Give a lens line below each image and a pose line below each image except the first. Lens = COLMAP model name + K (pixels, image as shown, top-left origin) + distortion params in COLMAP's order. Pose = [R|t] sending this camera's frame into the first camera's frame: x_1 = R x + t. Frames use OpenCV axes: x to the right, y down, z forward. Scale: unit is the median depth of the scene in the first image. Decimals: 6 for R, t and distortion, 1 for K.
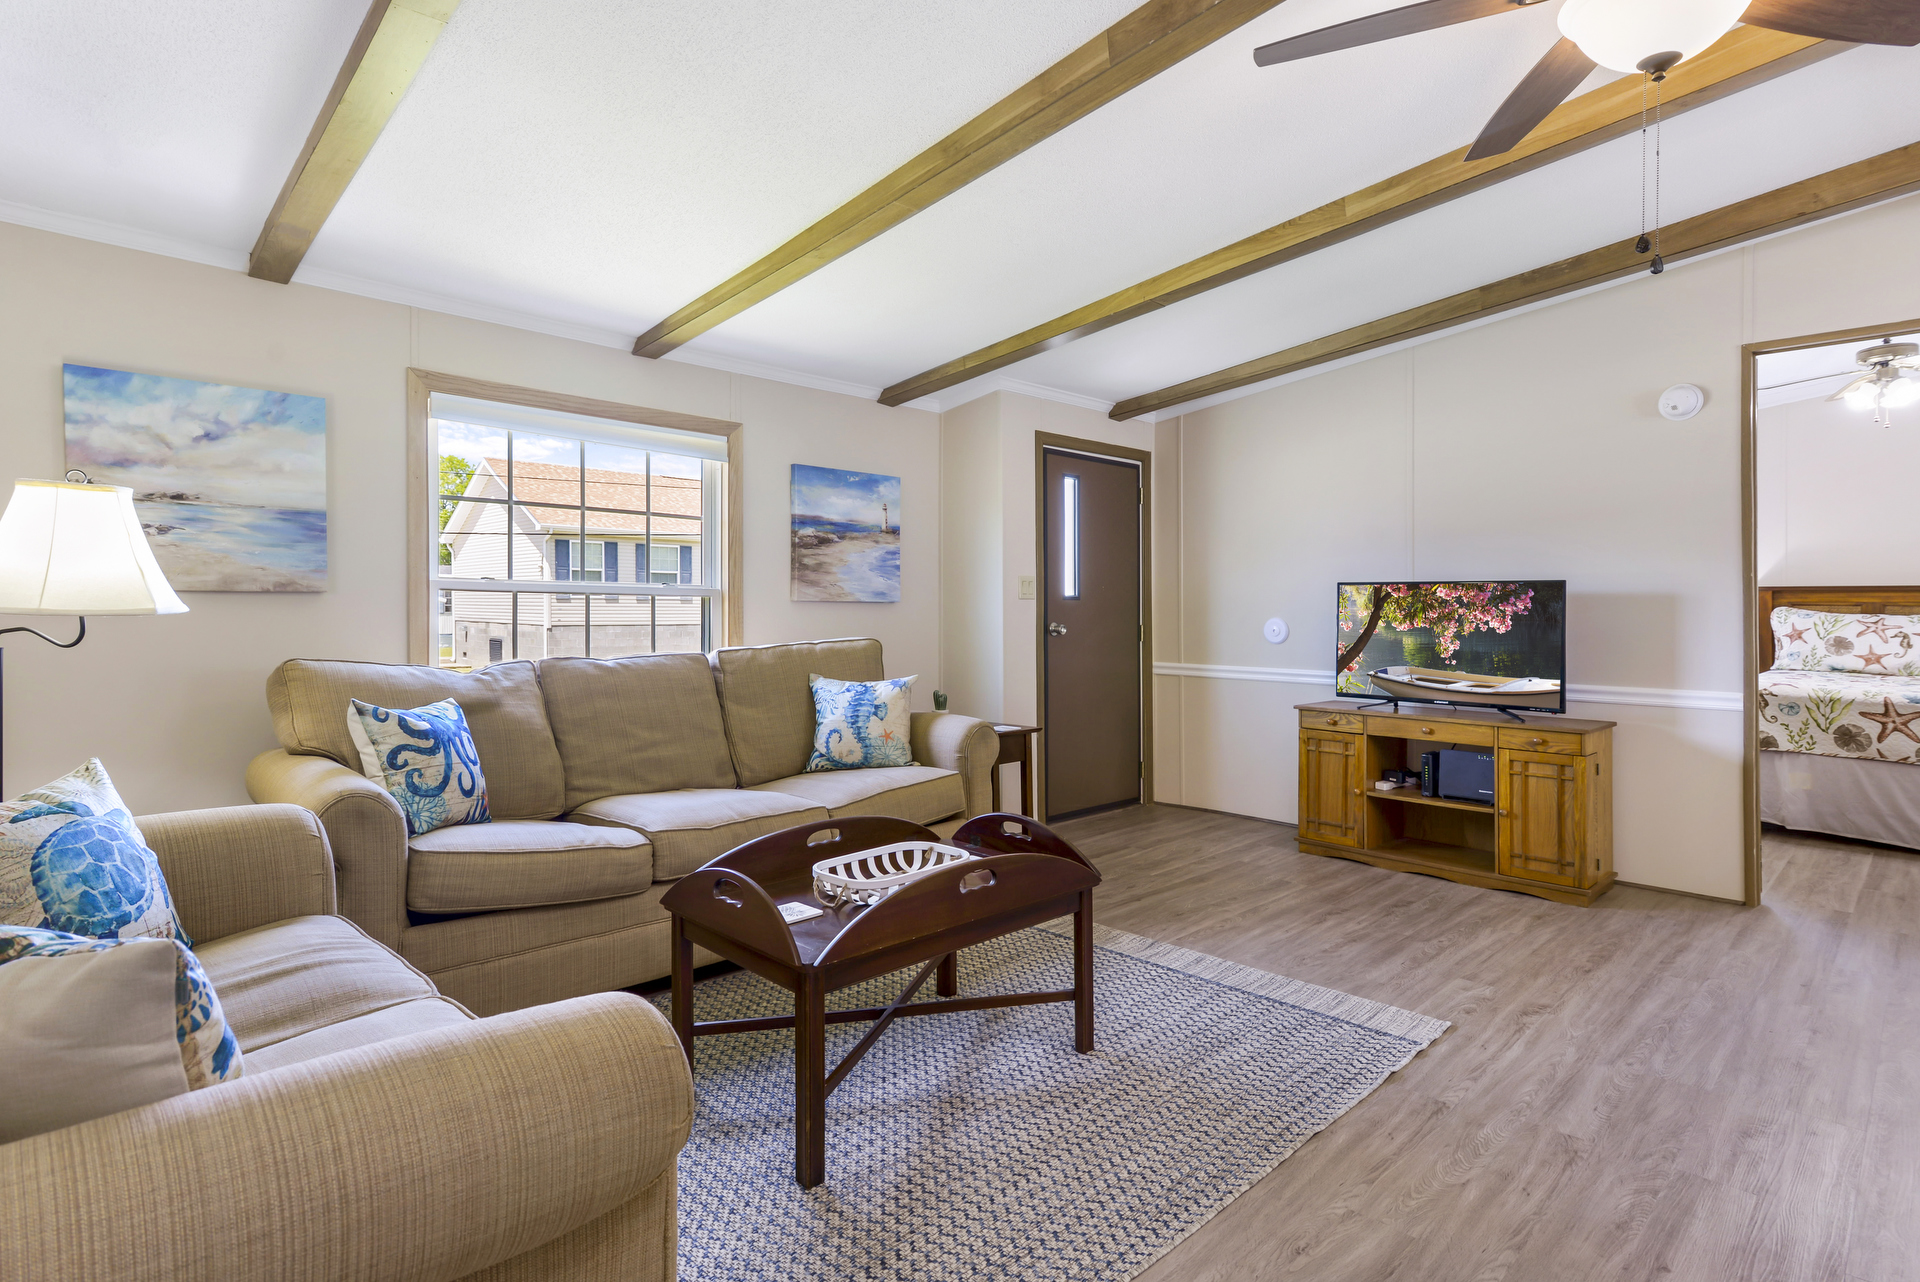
lens RADIAL K [[978.4, 0, 955.1], [0, 978.4, 614.9], [0, 0, 1]] dist [0.021810, -0.000600]
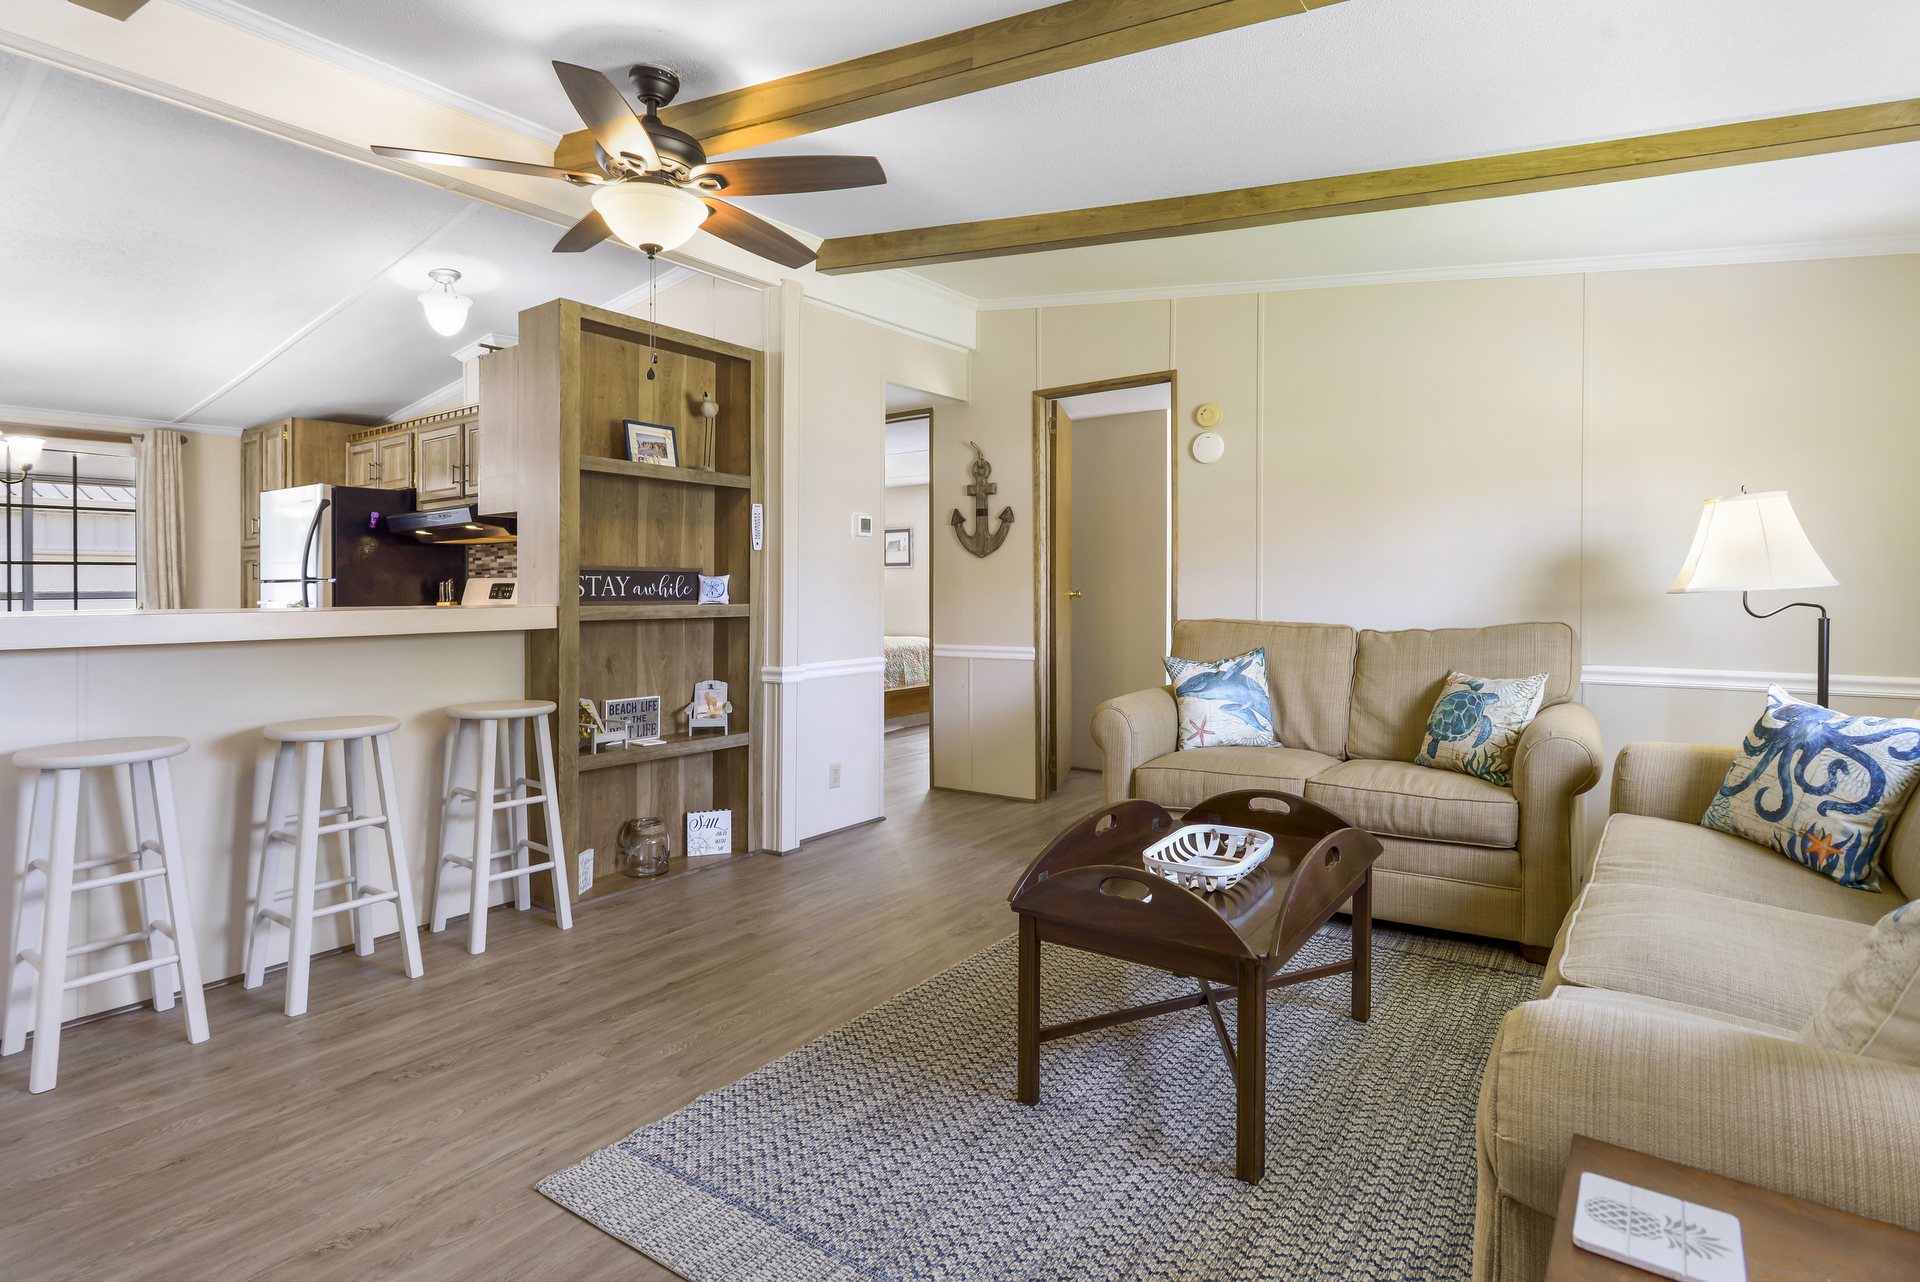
lens RADIAL K [[970.4, 0, 954.8], [0, 970.4, 597.8], [0, 0, 1]] dist [0.001882, 0.000240]
pose [[-0.985557, 0.009752, -0.169062, 0.269449], [0.007370, 0.999865, 0.014714, -0.014760], [0.169183, 0.013256, -0.985496, 1.465228]]
